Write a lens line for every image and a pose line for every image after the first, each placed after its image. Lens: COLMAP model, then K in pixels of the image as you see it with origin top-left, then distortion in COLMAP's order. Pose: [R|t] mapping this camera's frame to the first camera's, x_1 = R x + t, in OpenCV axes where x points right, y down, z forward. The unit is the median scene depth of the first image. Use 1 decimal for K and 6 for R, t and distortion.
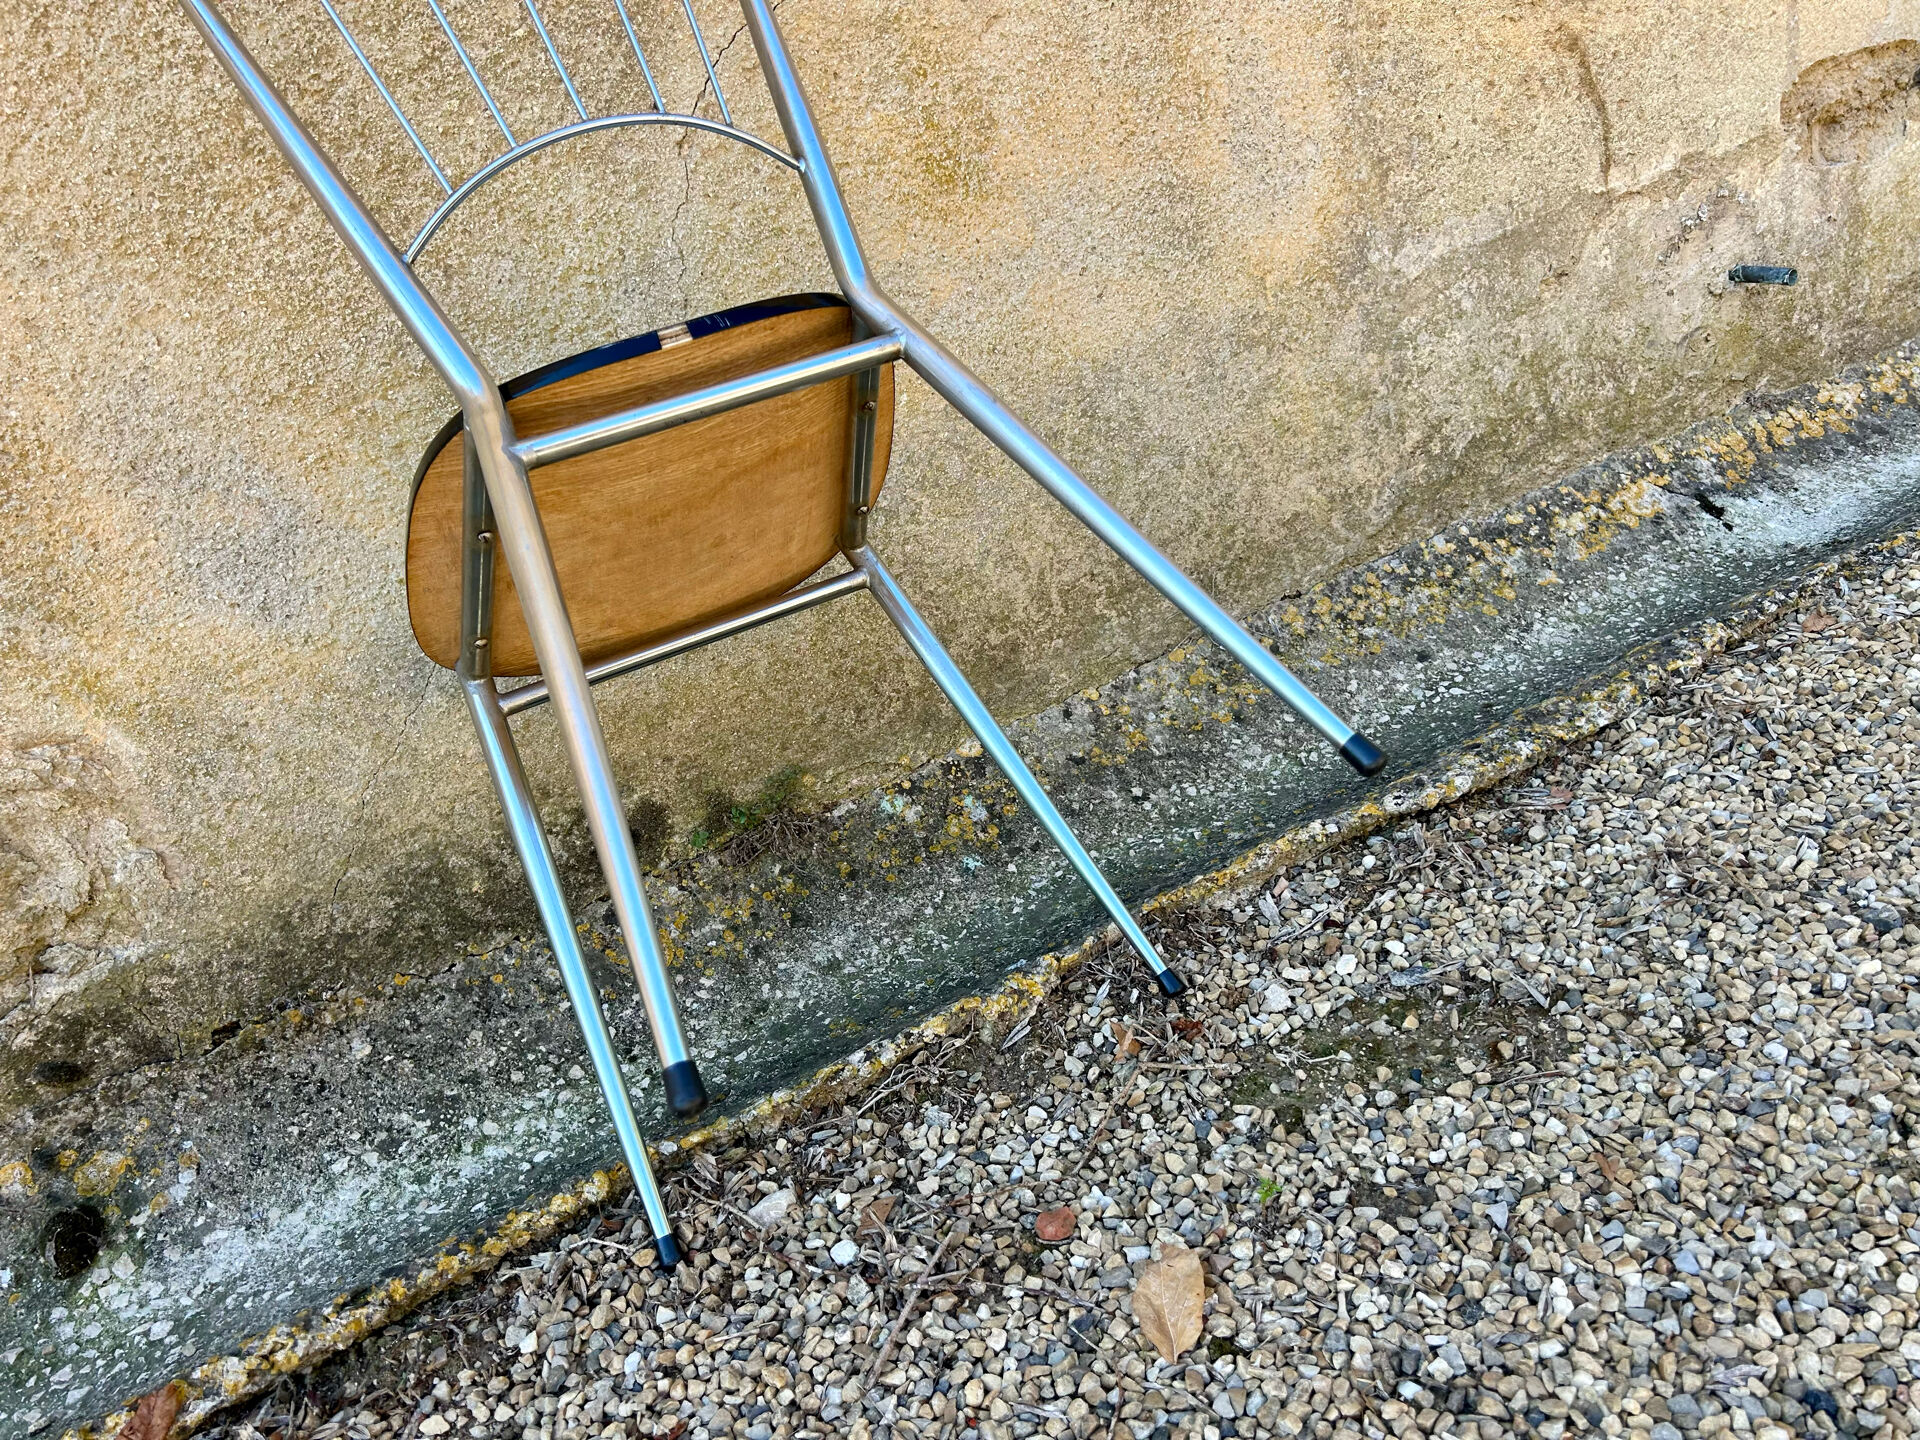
lens RADIAL K [[1449.5, 0, 981.4], [0, 1449.5, 730.6], [0, 0, 1]] dist [0.042836, -0.055218]
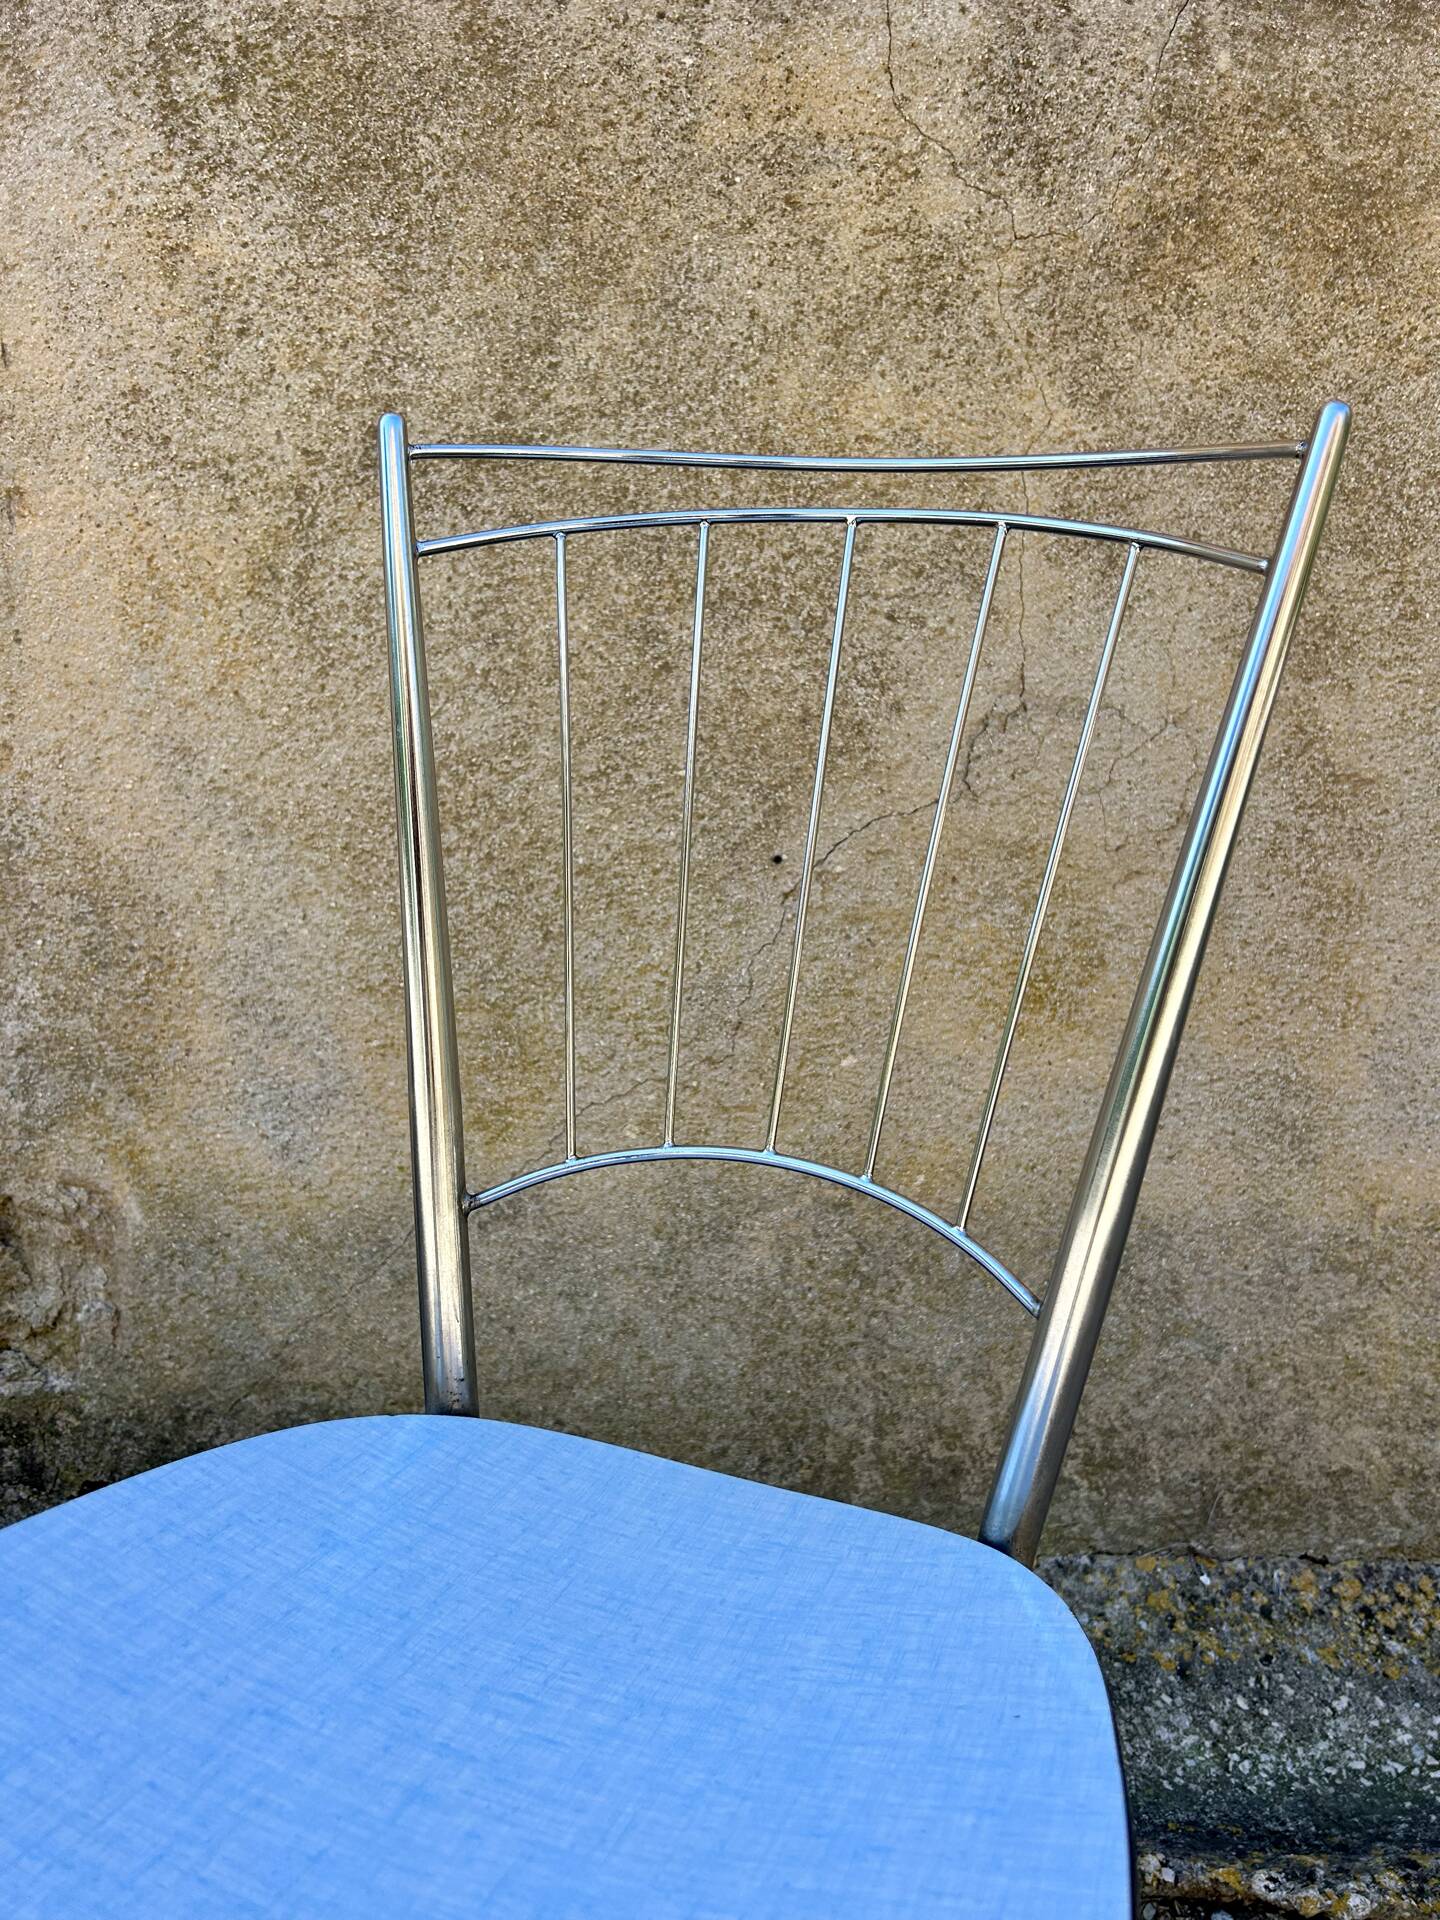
lens RADIAL K [[1449.5, 0, 731.4], [0, 1449.5, 967.5], [0, 0, 1]] dist [0.042836, -0.055218]
pose [[0.861005, 0.321934, -0.393738, 0.202115], [-0.416375, 0.890750, -0.182198, -0.142883], [0.292066, 0.320816, 0.900985, 0.035309]]
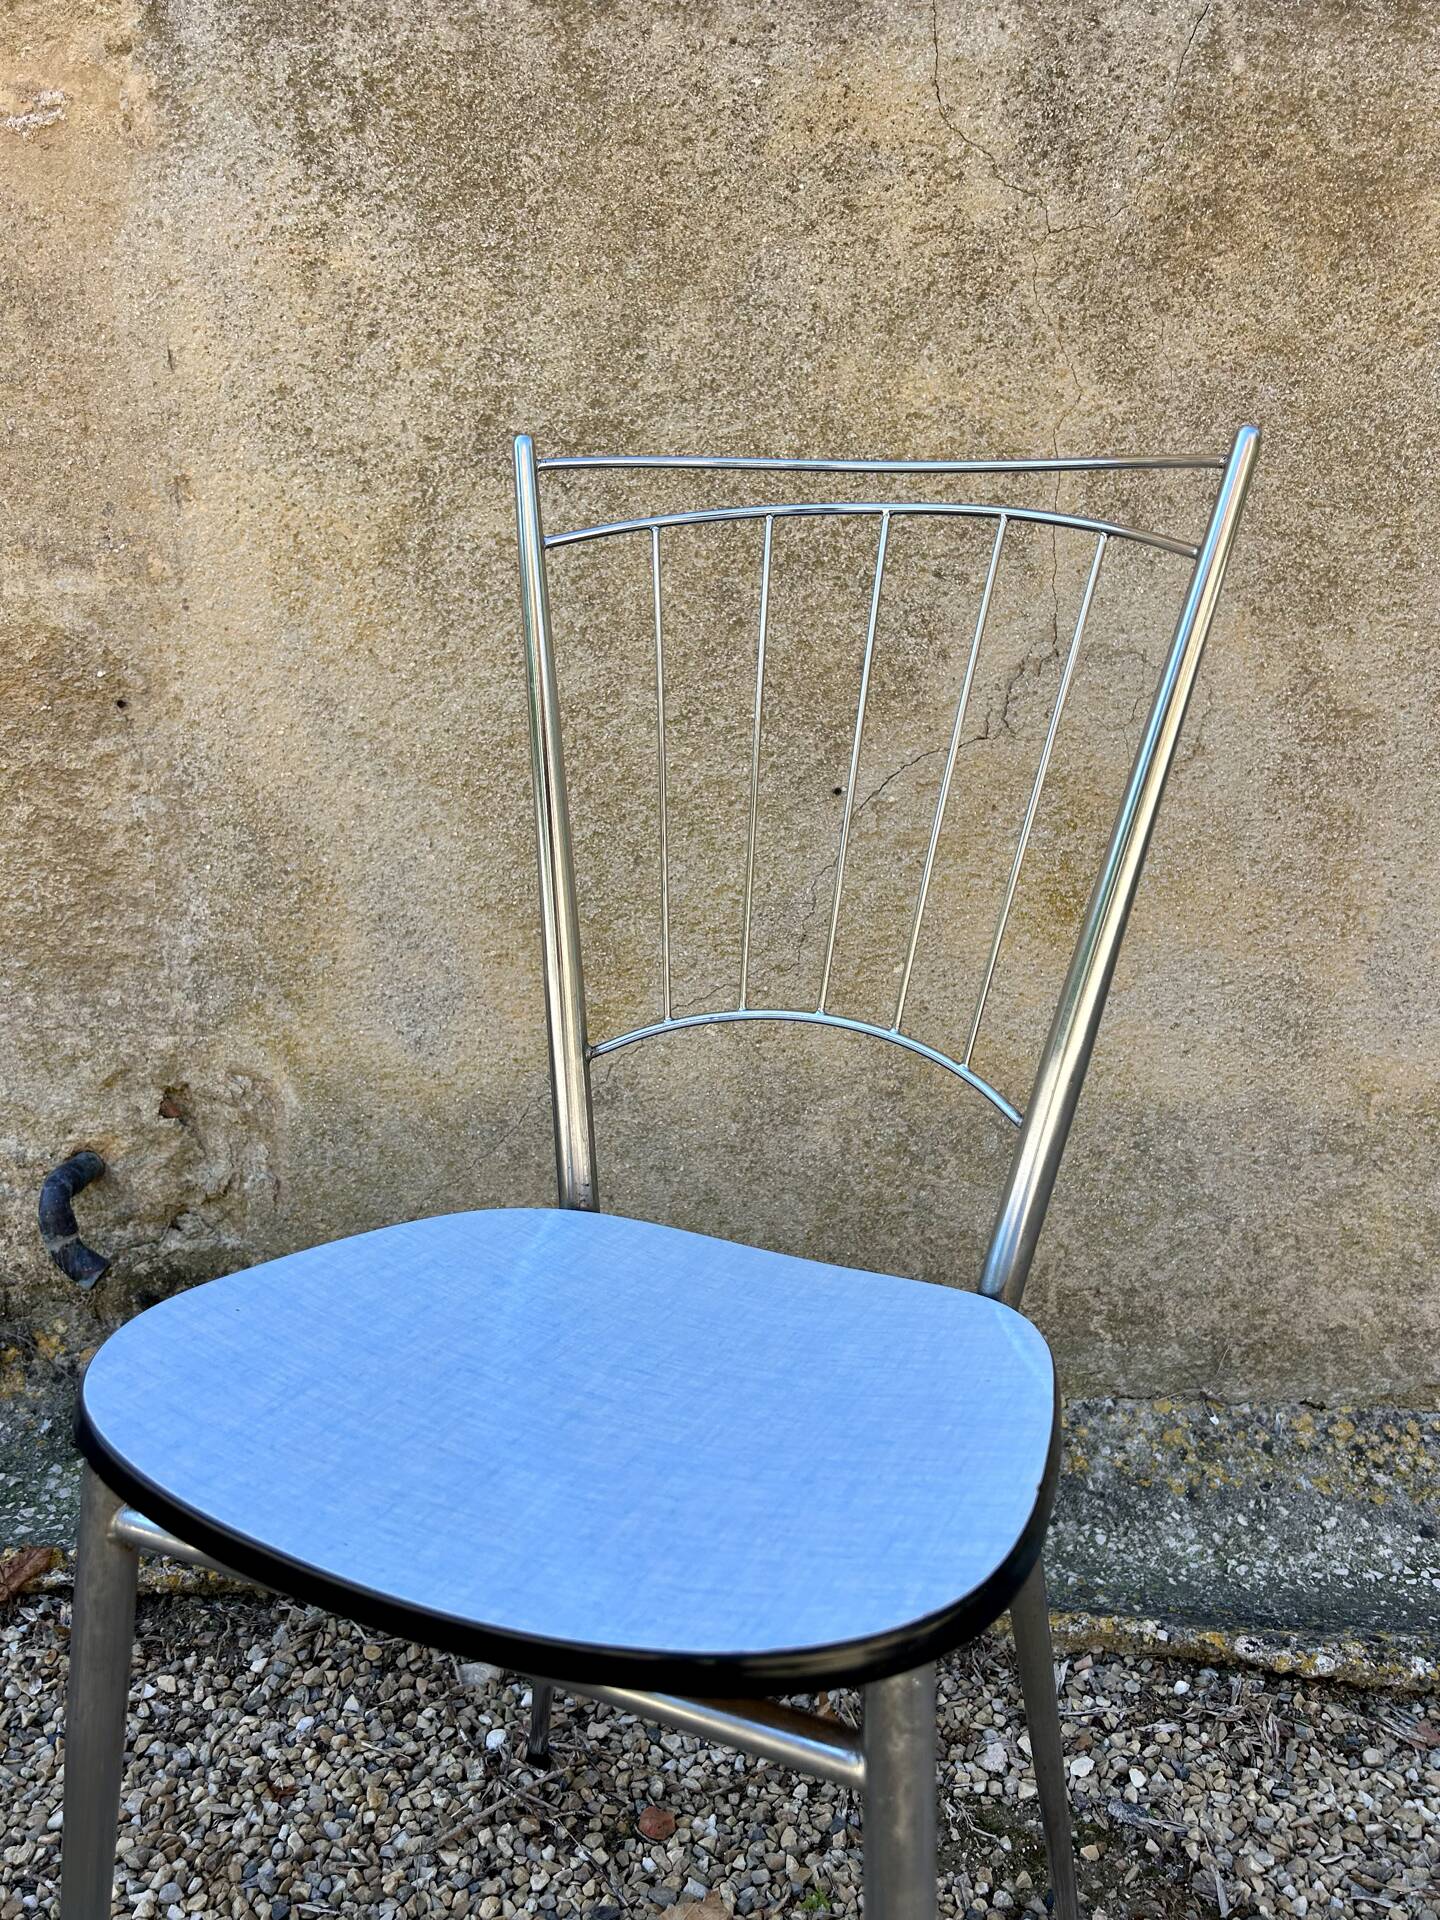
lens RADIAL K [[1449.5, 0, 735.7], [0, 1449.5, 980.0], [0, 0, 1]] dist [0.042836, -0.055218]
pose [[0.842218, 0.338196, -0.419872, 0.280853], [-0.420447, 0.899499, -0.118849, -0.097226], [0.337480, 0.276631, 0.899768, -0.104569]]
